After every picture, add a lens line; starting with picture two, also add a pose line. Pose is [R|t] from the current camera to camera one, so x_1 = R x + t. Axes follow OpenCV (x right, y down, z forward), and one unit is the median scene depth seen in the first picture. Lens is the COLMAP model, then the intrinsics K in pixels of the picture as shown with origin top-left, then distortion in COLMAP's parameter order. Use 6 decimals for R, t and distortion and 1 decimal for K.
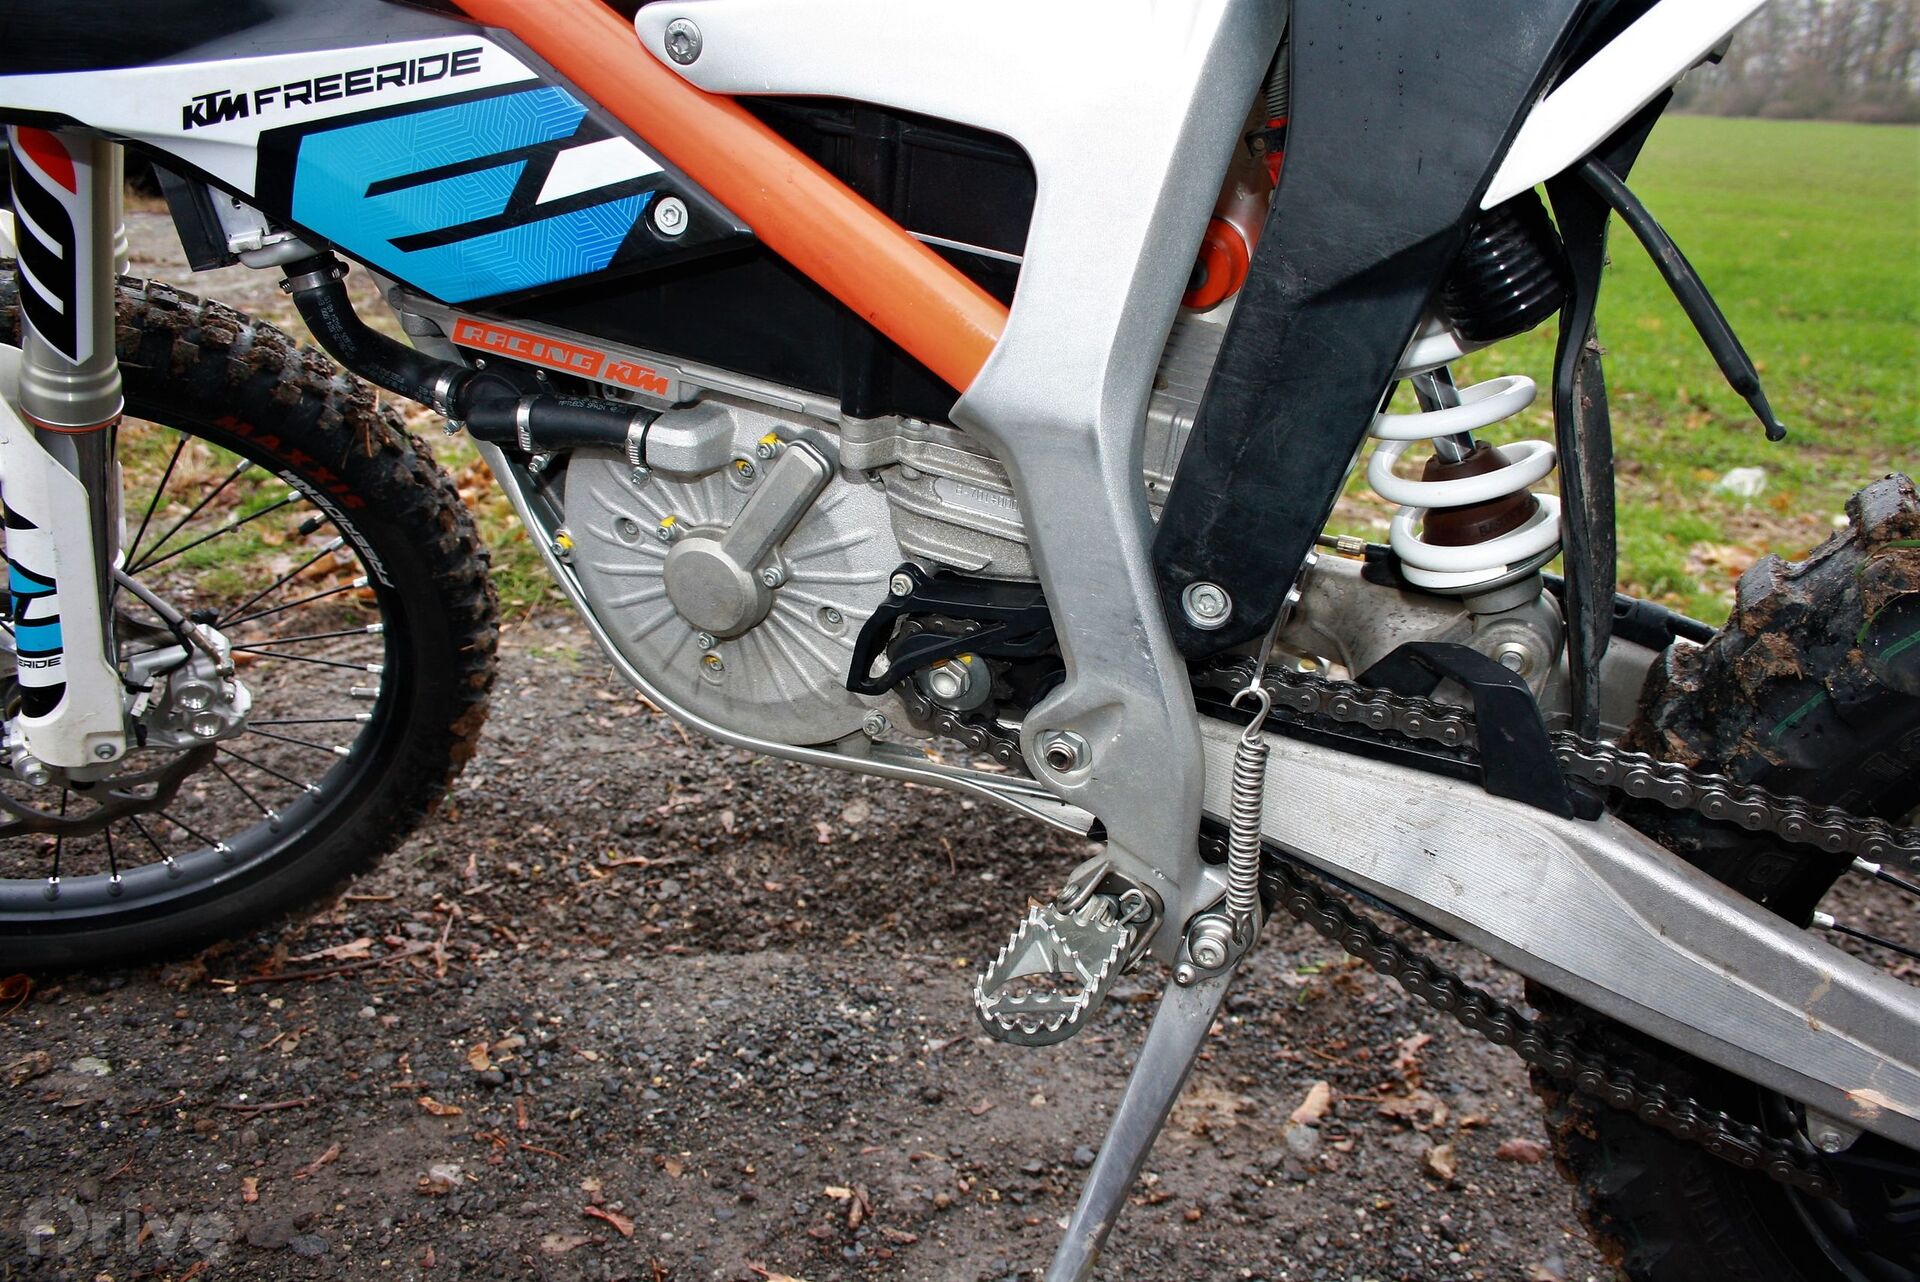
lens RADIAL K [[1543.3, 0, 960.9], [0, 1543.3, 637.2], [0, 0, 1]] dist [-0.133447, 0.094987]
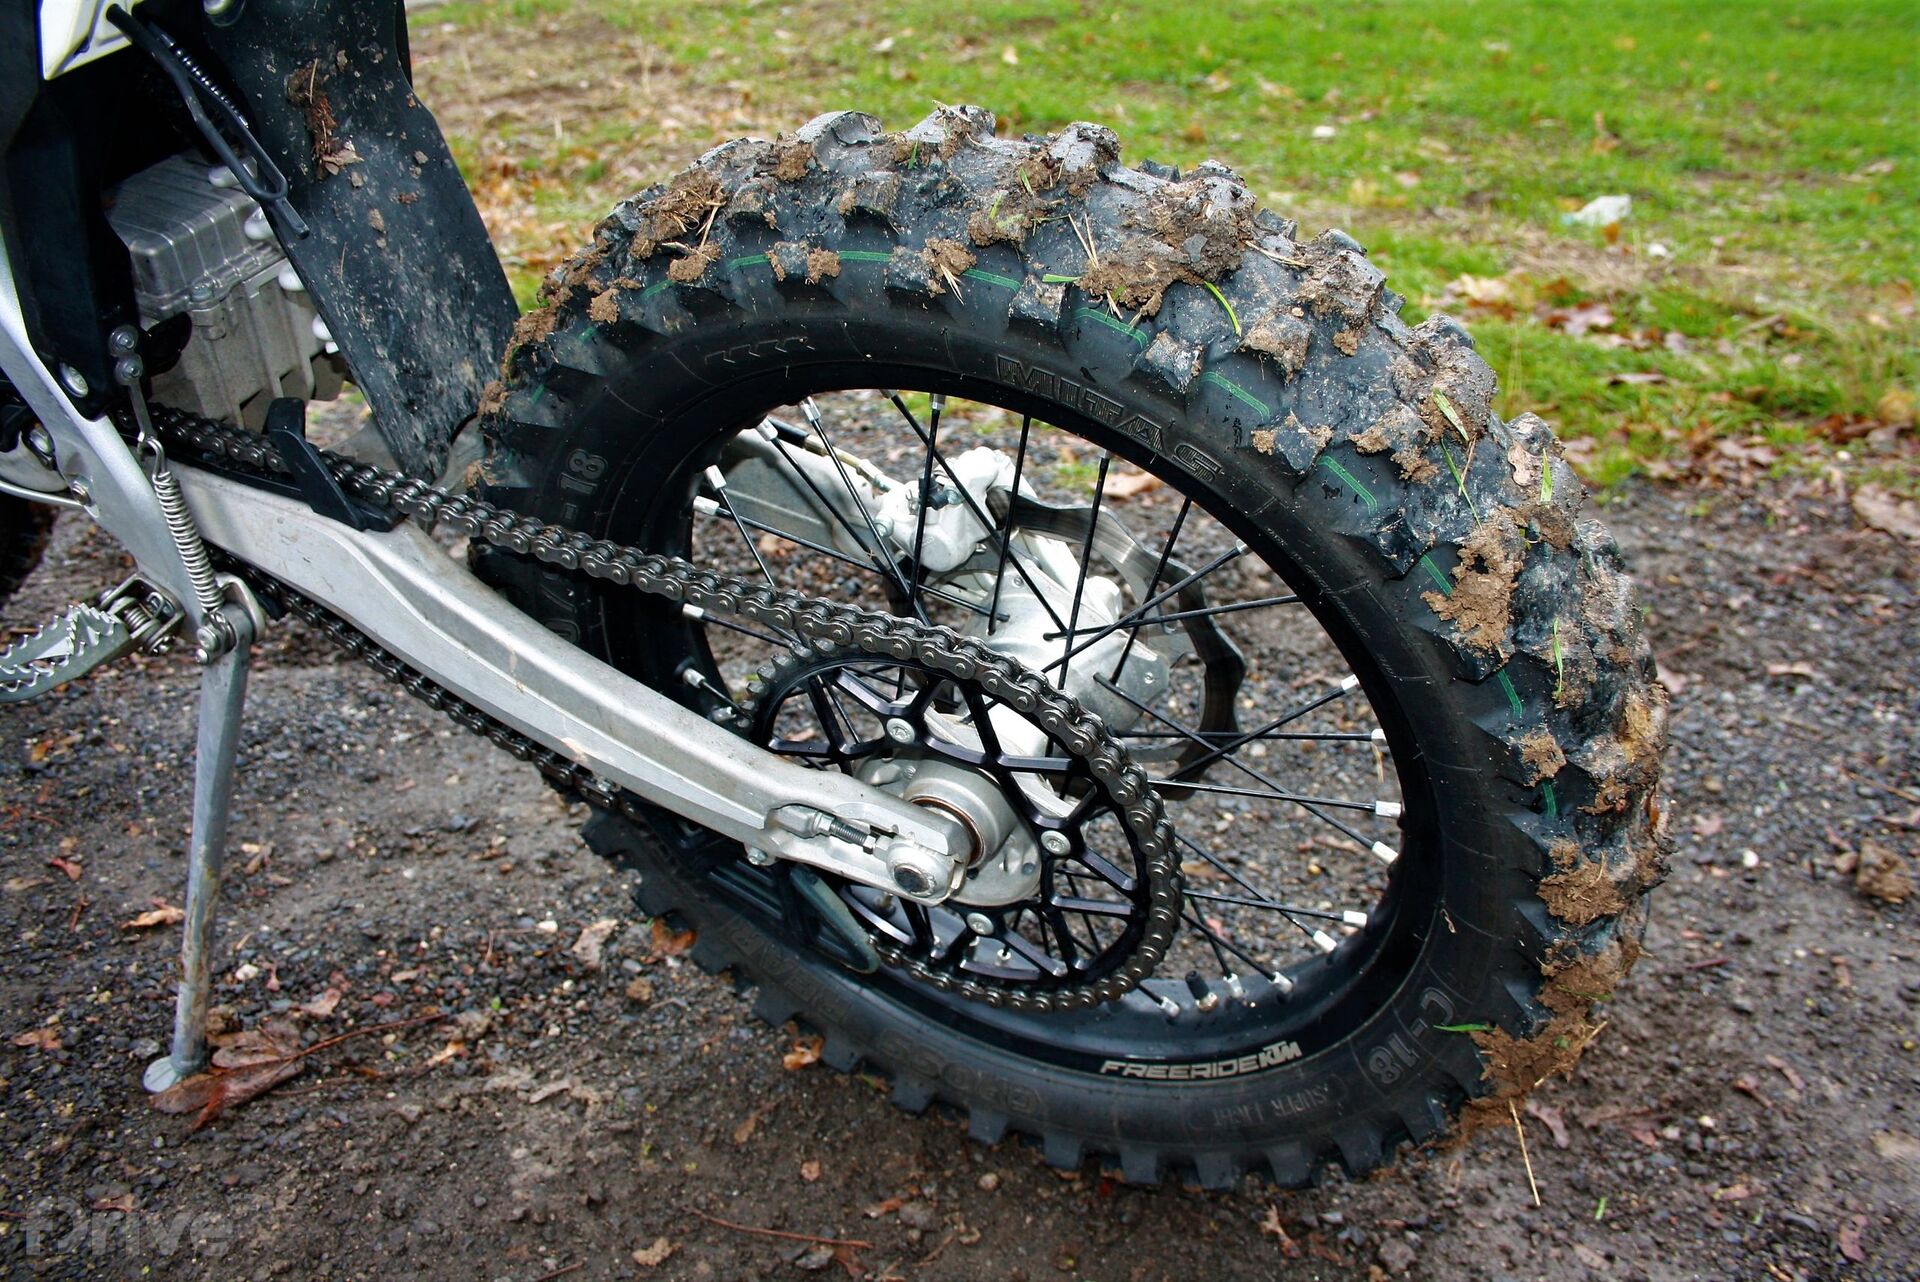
lens RADIAL K [[1543.3, 0, 960.4], [0, 1543.3, 644.1], [0, 0, 1]] dist [-0.133447, 0.094987]
pose [[0.997763, -0.012126, -0.065740, 0.552588], [0.023046, 0.985519, 0.167994, 0.005641], [0.062751, -0.169133, 0.983594, -0.142545]]
